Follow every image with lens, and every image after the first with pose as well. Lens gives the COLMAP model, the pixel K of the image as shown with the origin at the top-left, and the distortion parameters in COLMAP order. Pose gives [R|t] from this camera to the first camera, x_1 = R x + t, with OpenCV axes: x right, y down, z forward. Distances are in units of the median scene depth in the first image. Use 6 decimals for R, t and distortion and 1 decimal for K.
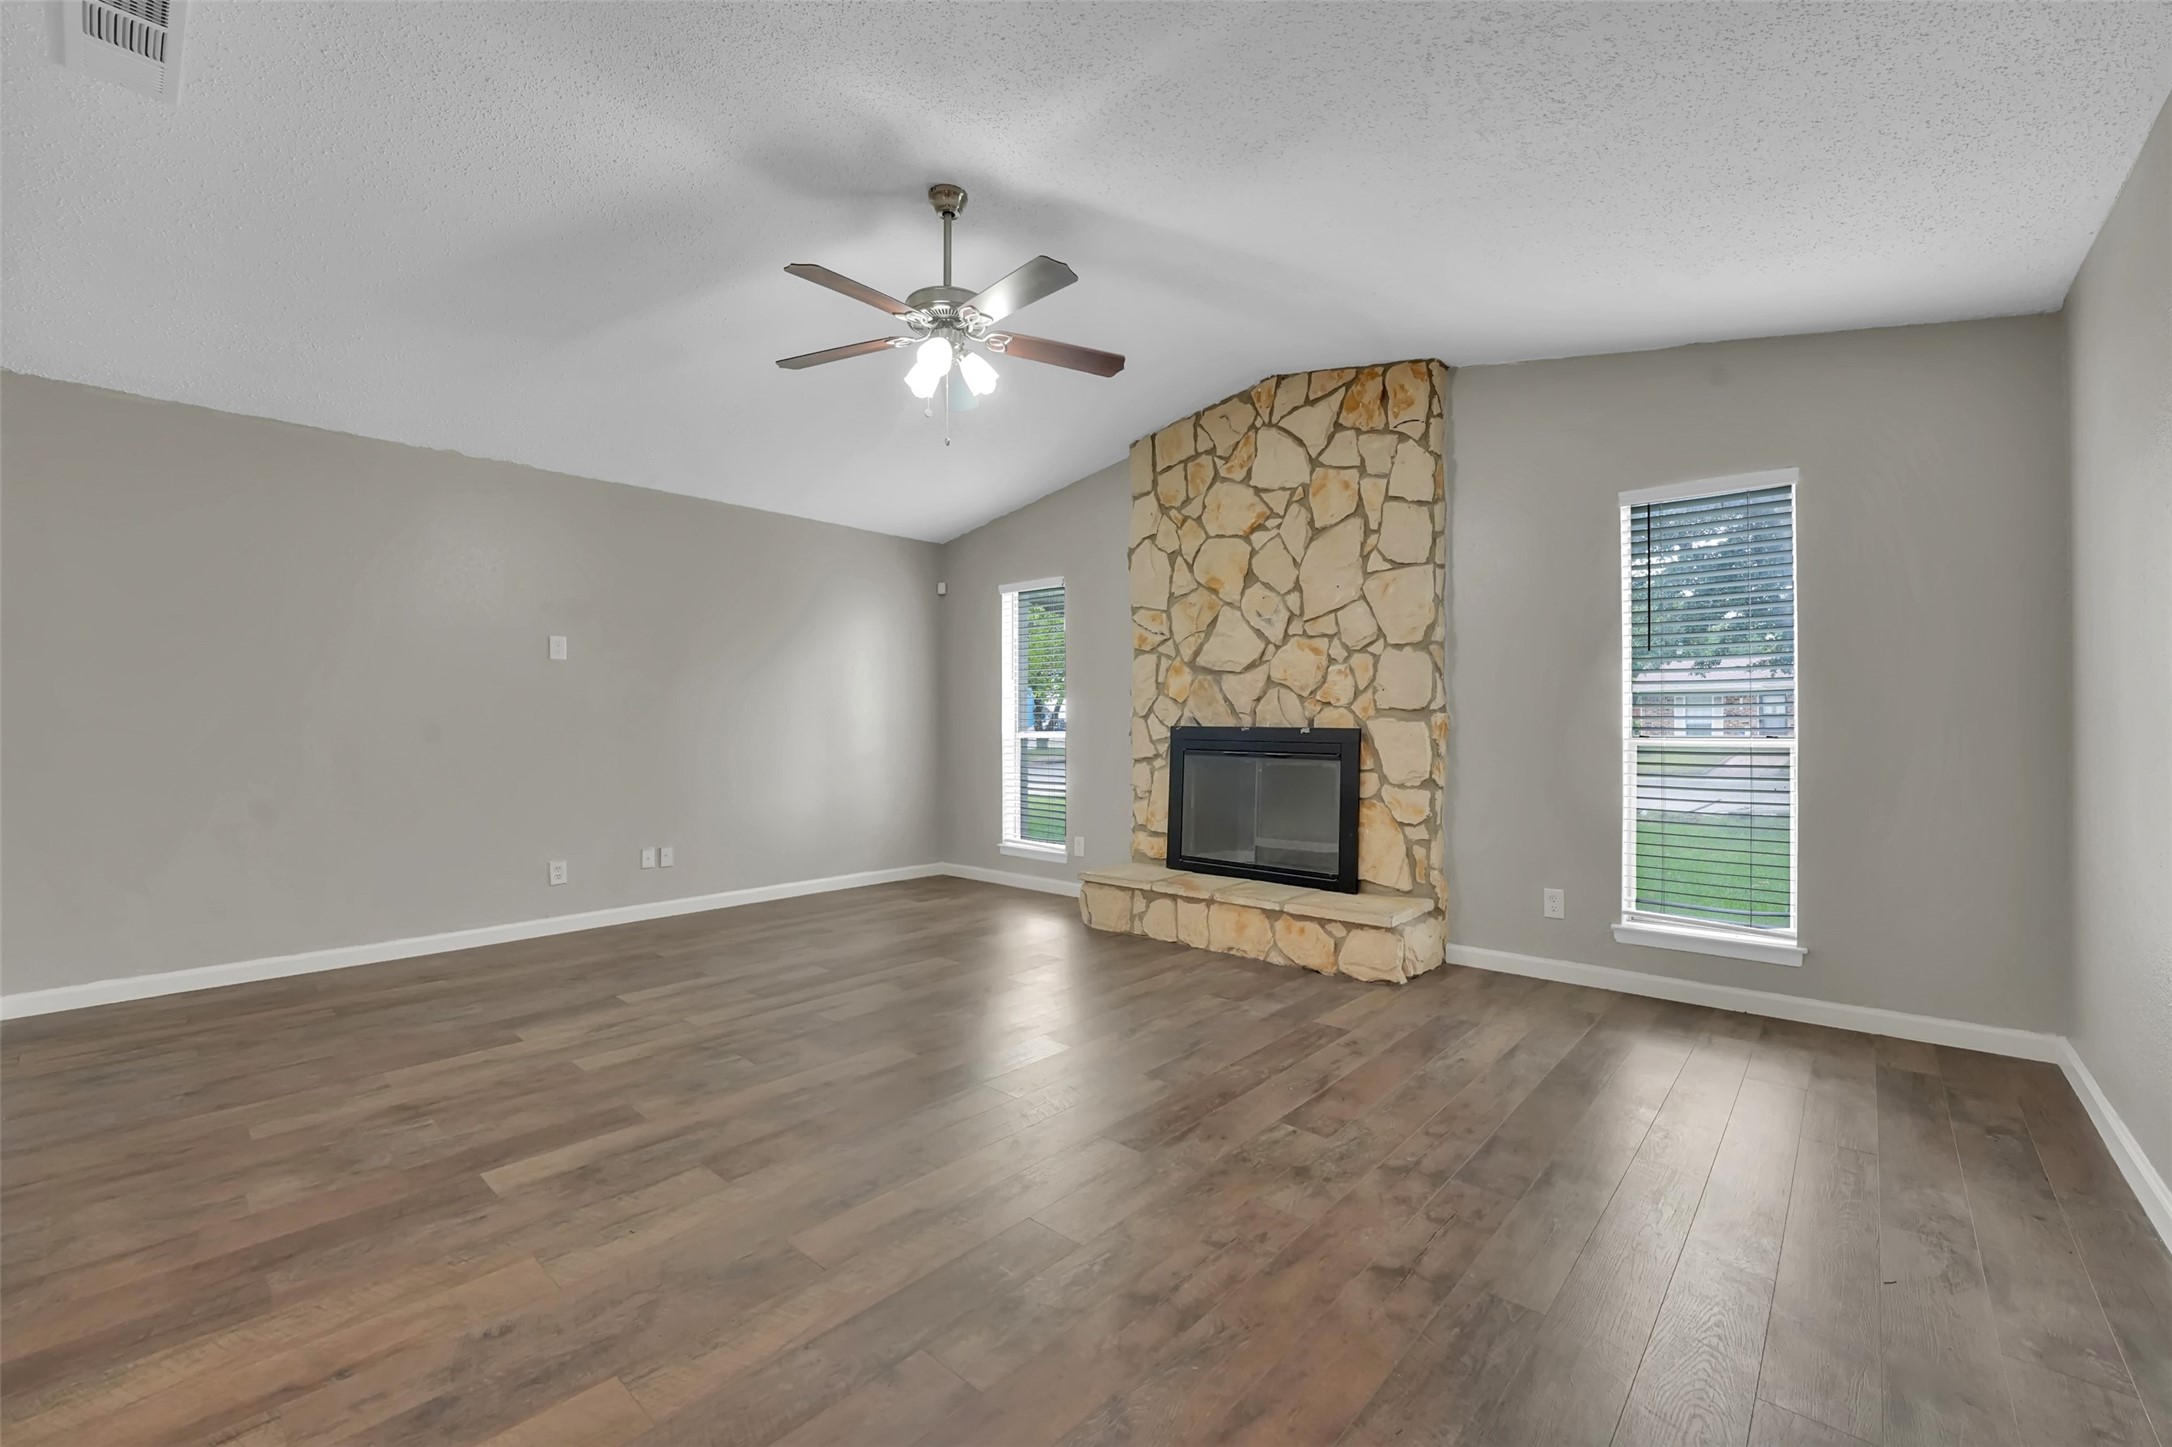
lens RADIAL K [[899.4, 0, 1075.3], [0, 899.4, 722.4], [0, 0, 1]] dist [-0.023275, -0.001296]
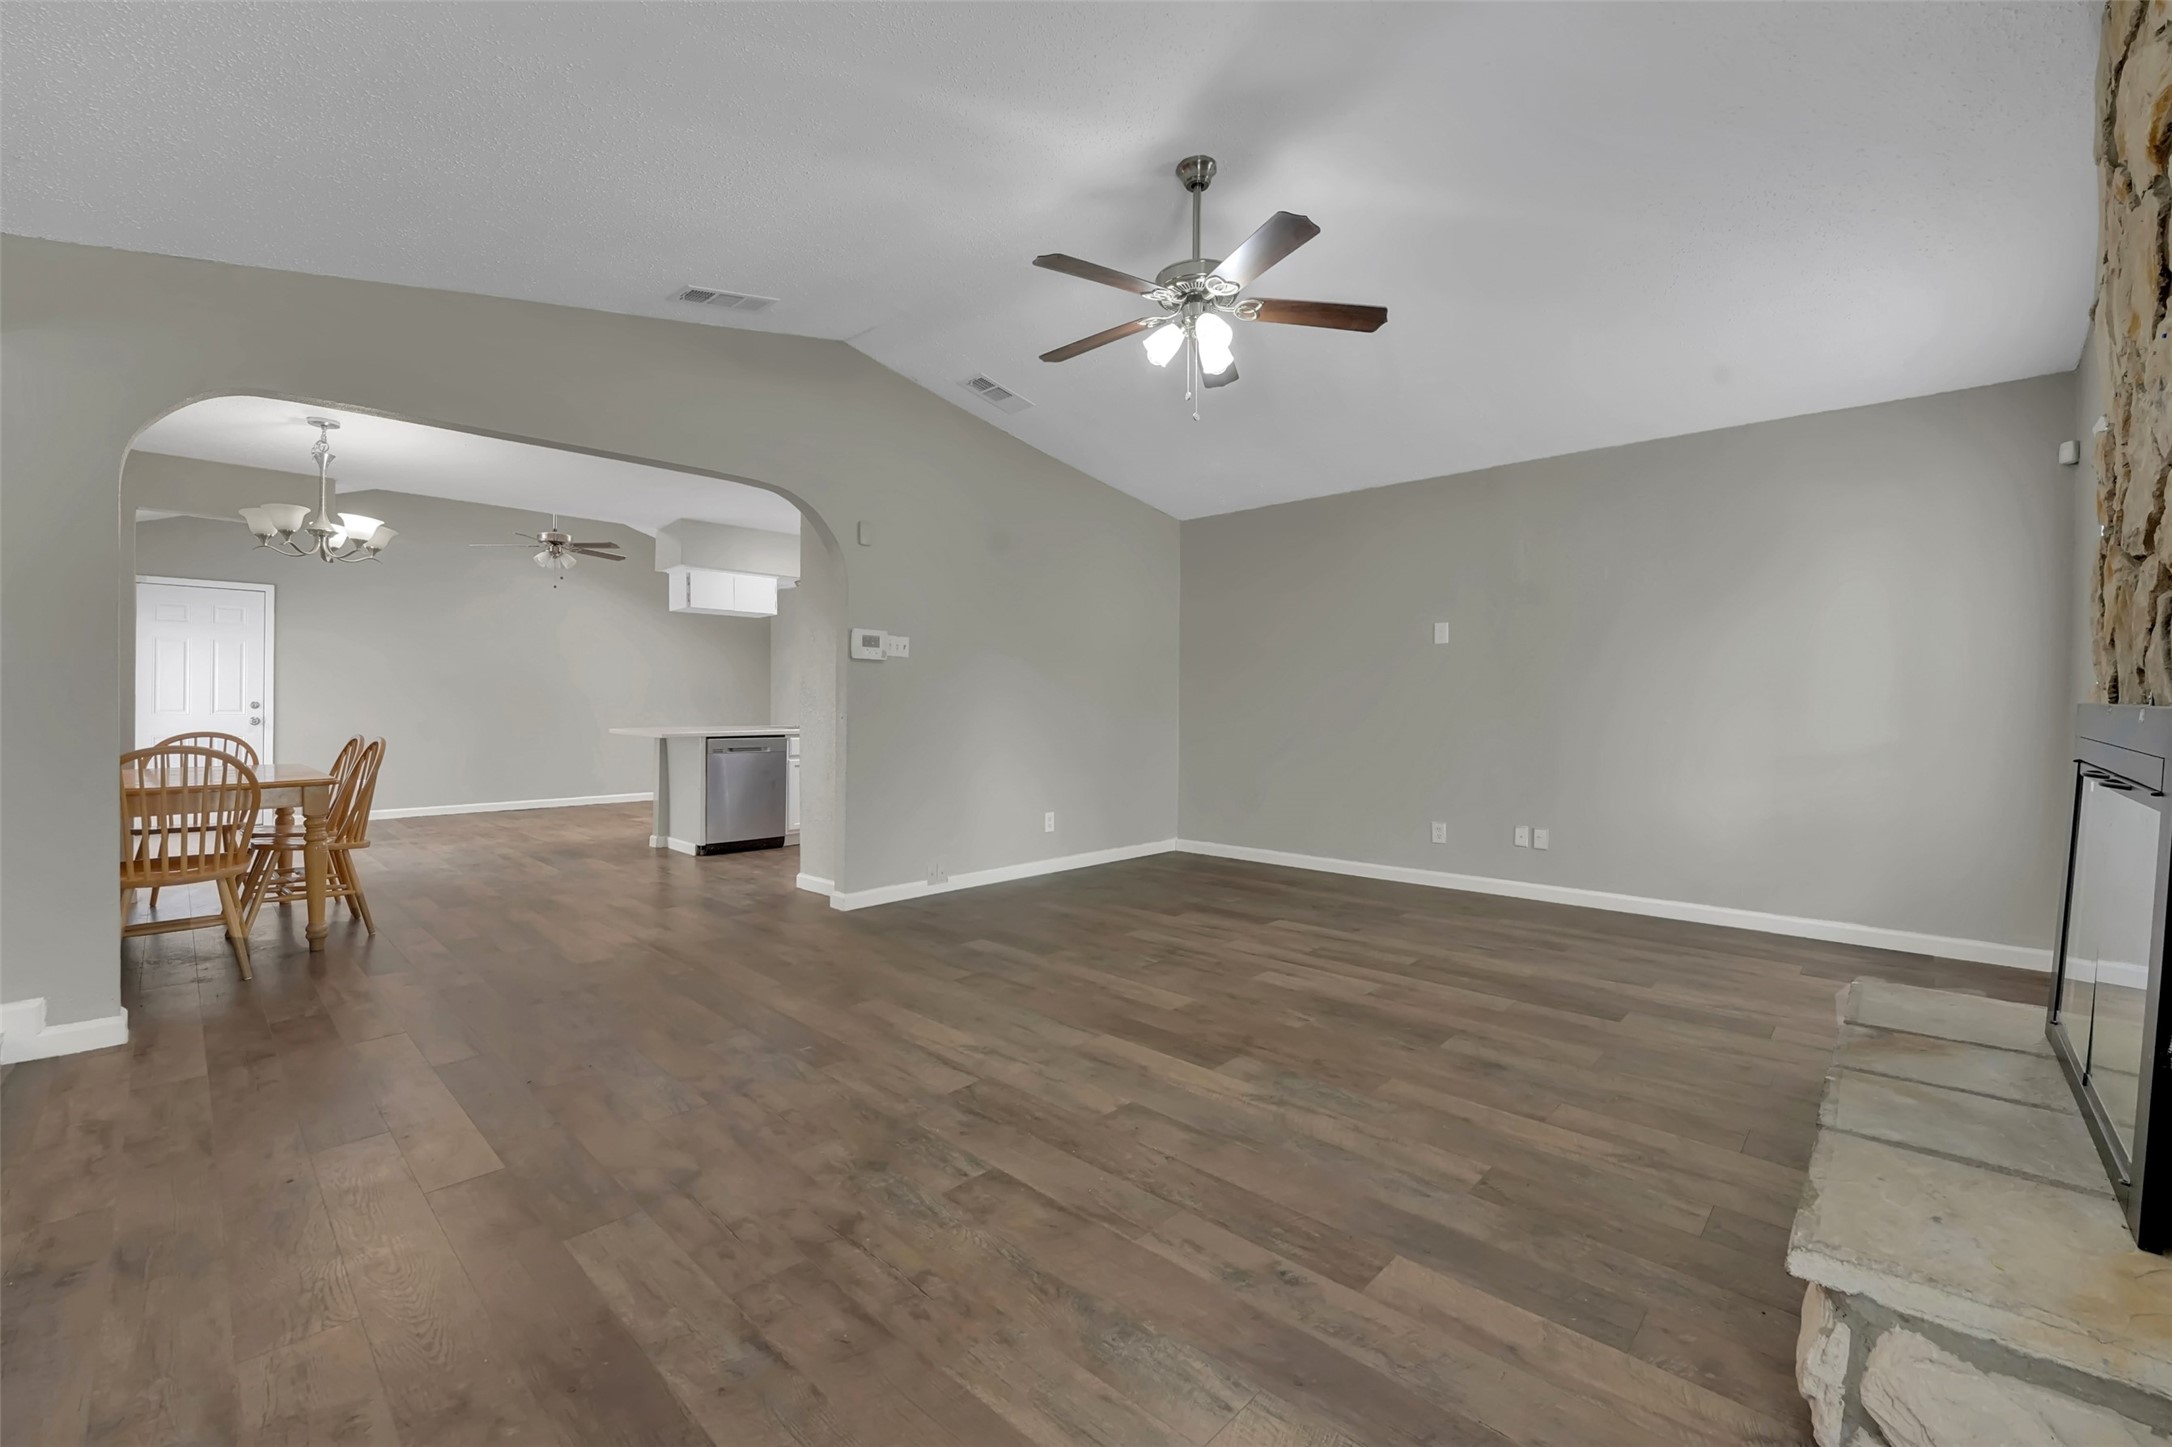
lens RADIAL K [[899.4, 0, 1100.7], [0, 899.4, 721.7], [0, 0, 1]] dist [-0.023275, -0.001296]
pose [[-0.015987, 0.021167, -0.999648, 0.612288], [-0.001975, 0.999773, 0.021202, 0.004799], [0.999870, 0.002313, -0.015941, 0.644952]]
